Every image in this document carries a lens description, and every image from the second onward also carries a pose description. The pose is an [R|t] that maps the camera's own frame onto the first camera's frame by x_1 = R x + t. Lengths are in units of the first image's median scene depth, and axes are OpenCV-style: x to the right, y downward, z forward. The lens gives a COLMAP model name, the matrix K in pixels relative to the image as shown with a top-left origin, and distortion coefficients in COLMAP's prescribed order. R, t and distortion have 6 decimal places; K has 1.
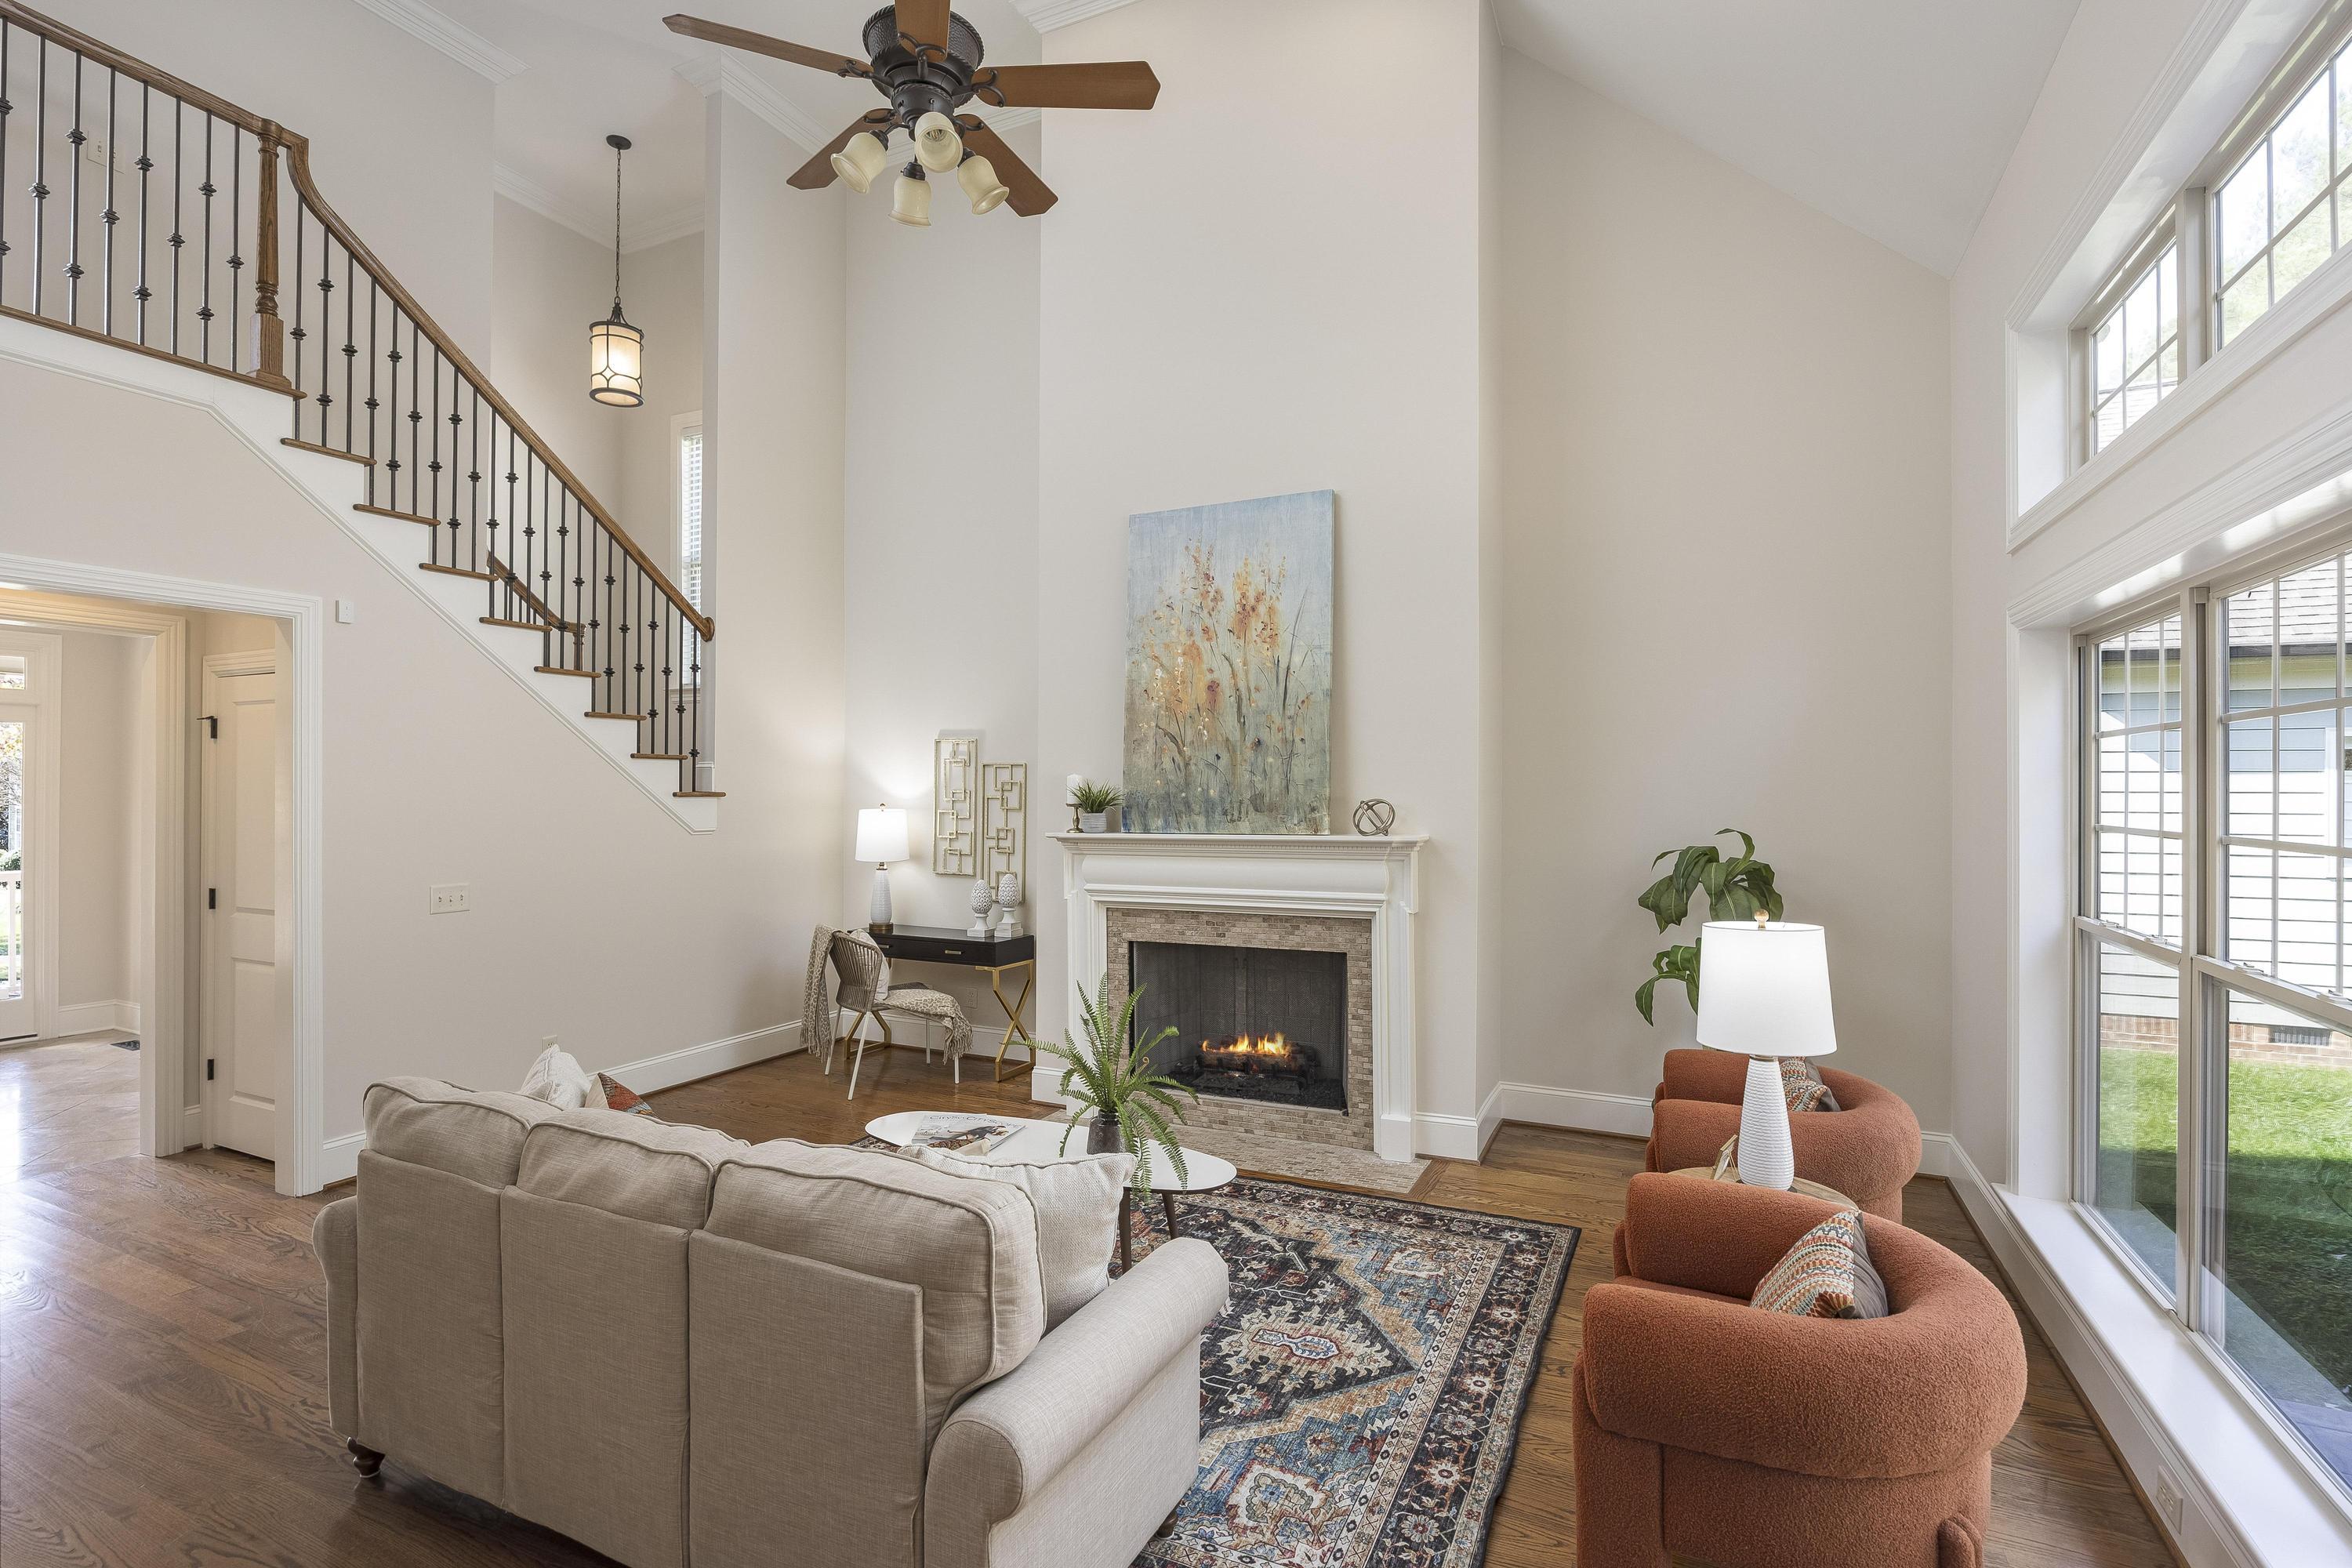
lens RADIAL K [[1129.7, 0, 1176.0], [0, 1129.7, 784.0], [0, 0, 1]] dist [-0.000312, 0.000033]
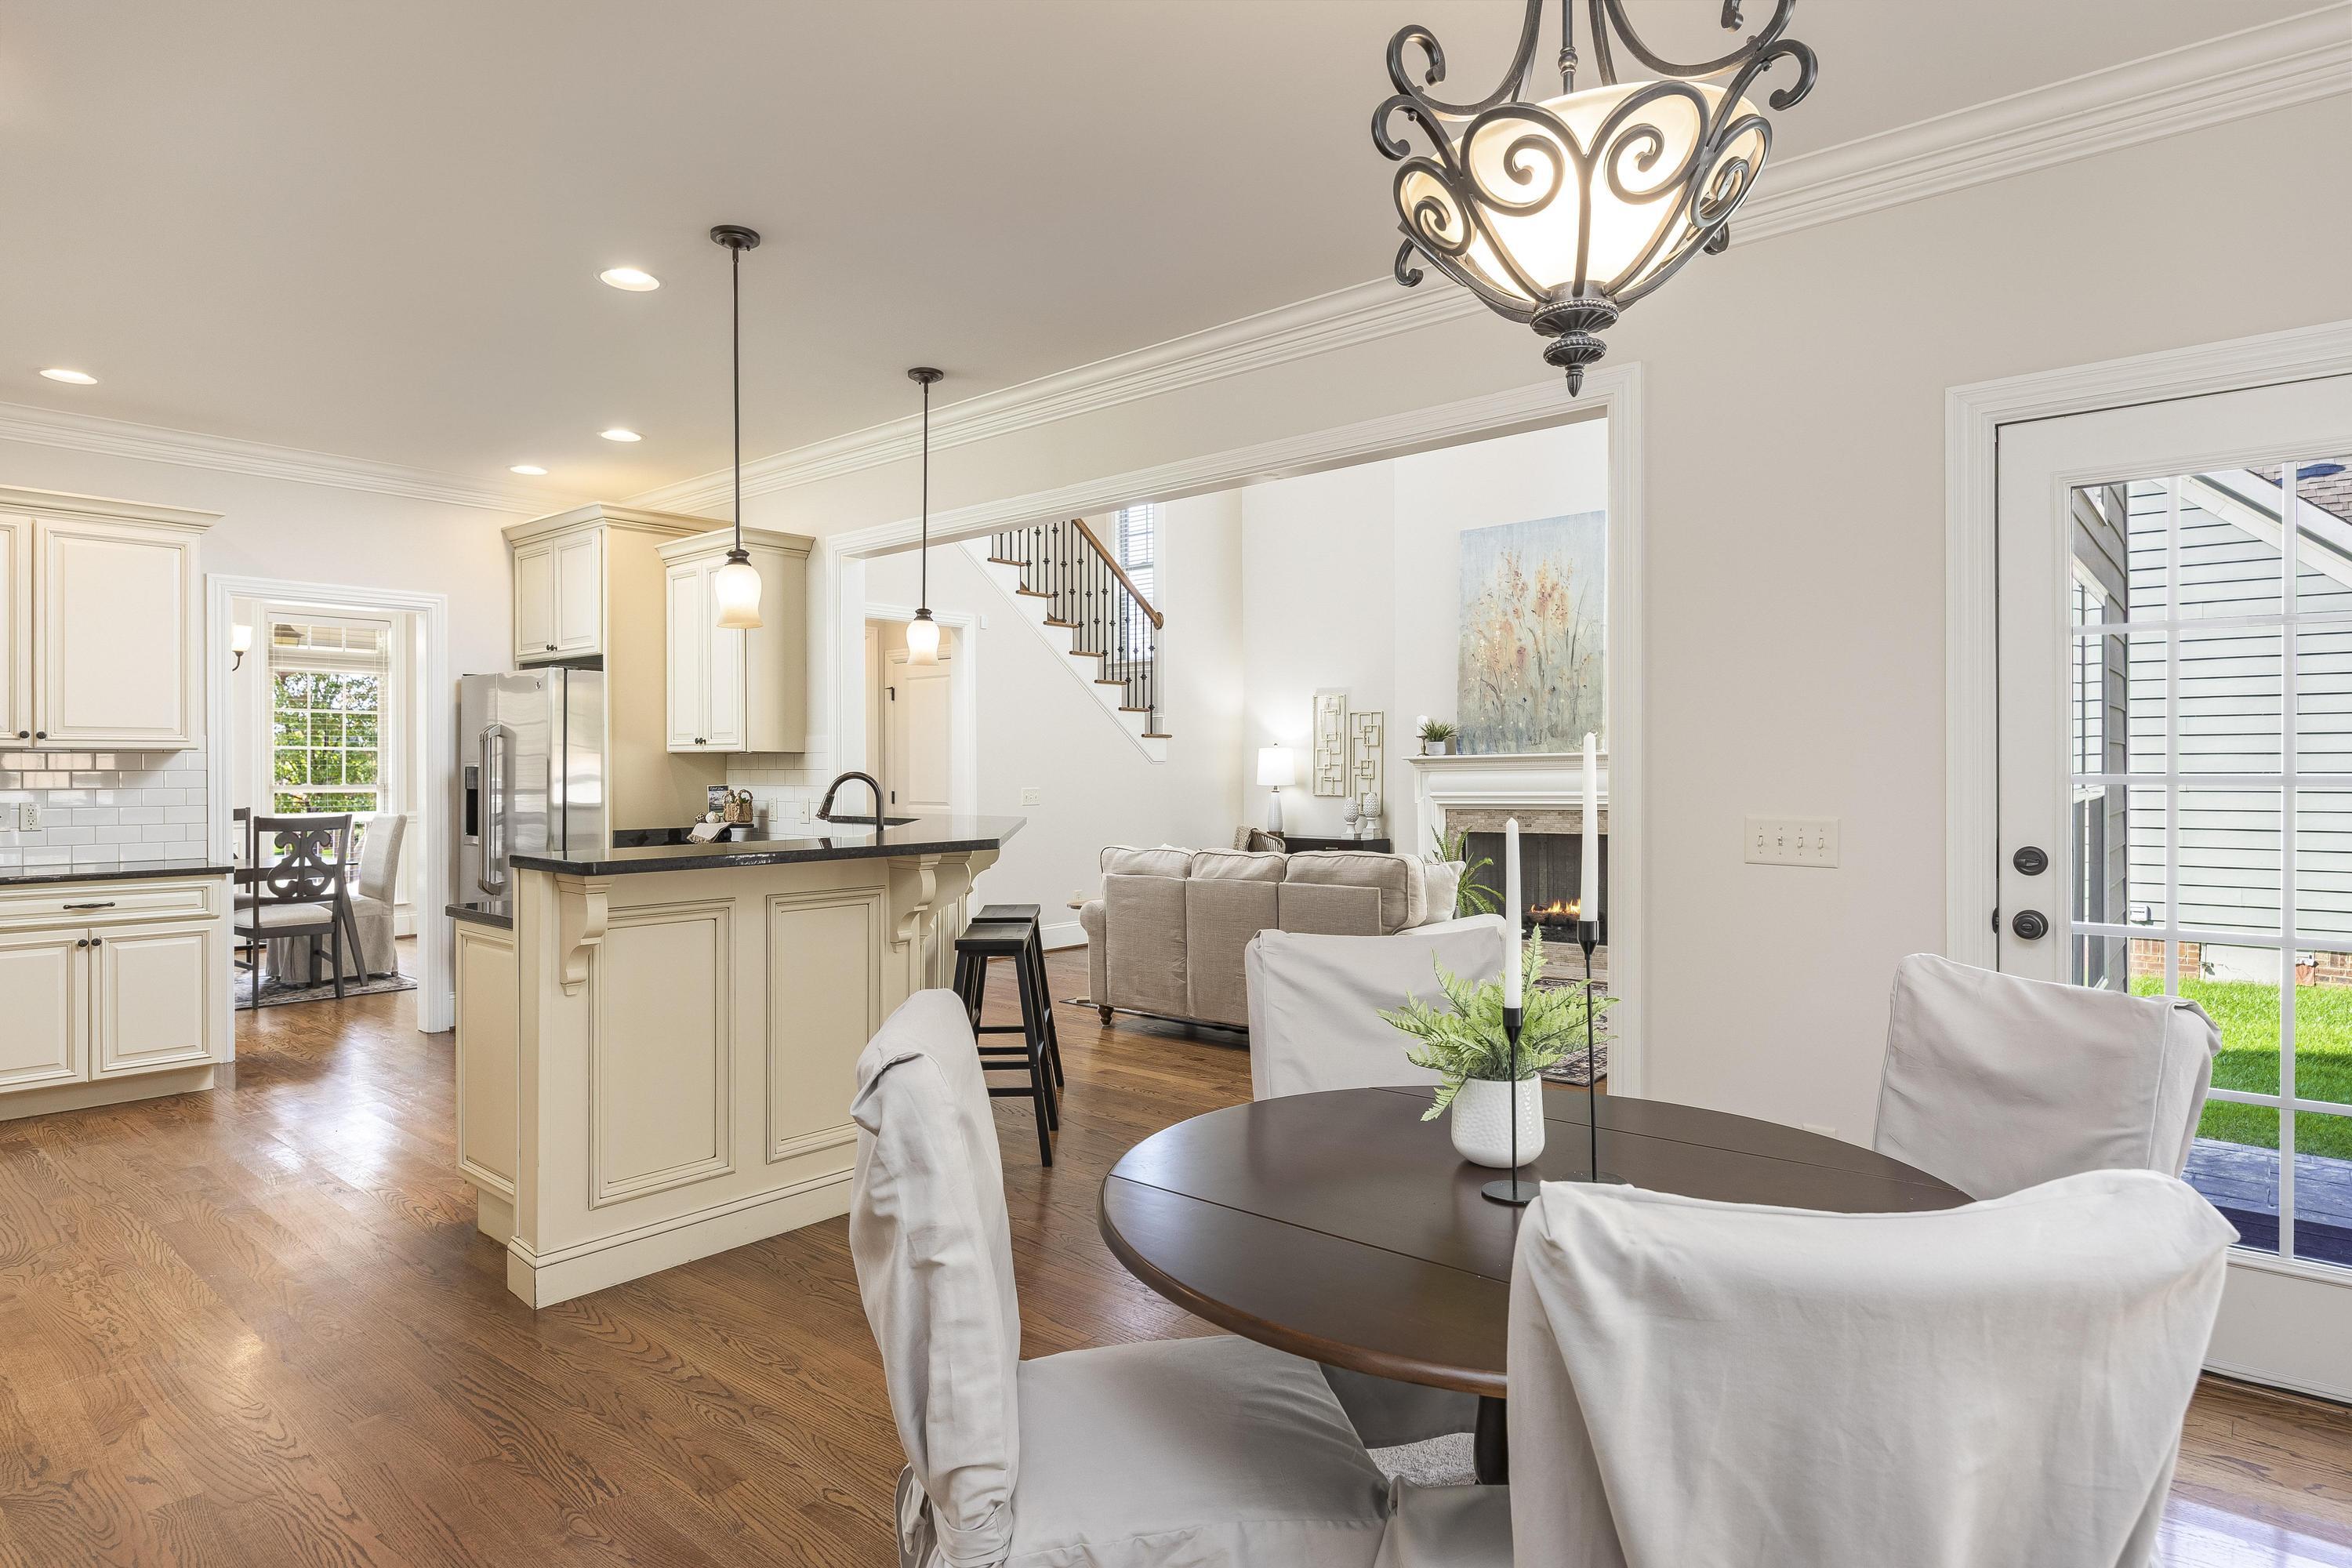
lens RADIAL K [[1314.4, 0, 1173.1], [0, 1314.4, 771.7], [0, 0, 1]] dist [0.006579, -0.002252]
pose [[0.966822, -0.006255, -0.255373, 0.029407], [0.007525, 0.999964, 0.003997, 0.053937], [0.255339, -0.005786, 0.966834, -0.684669]]
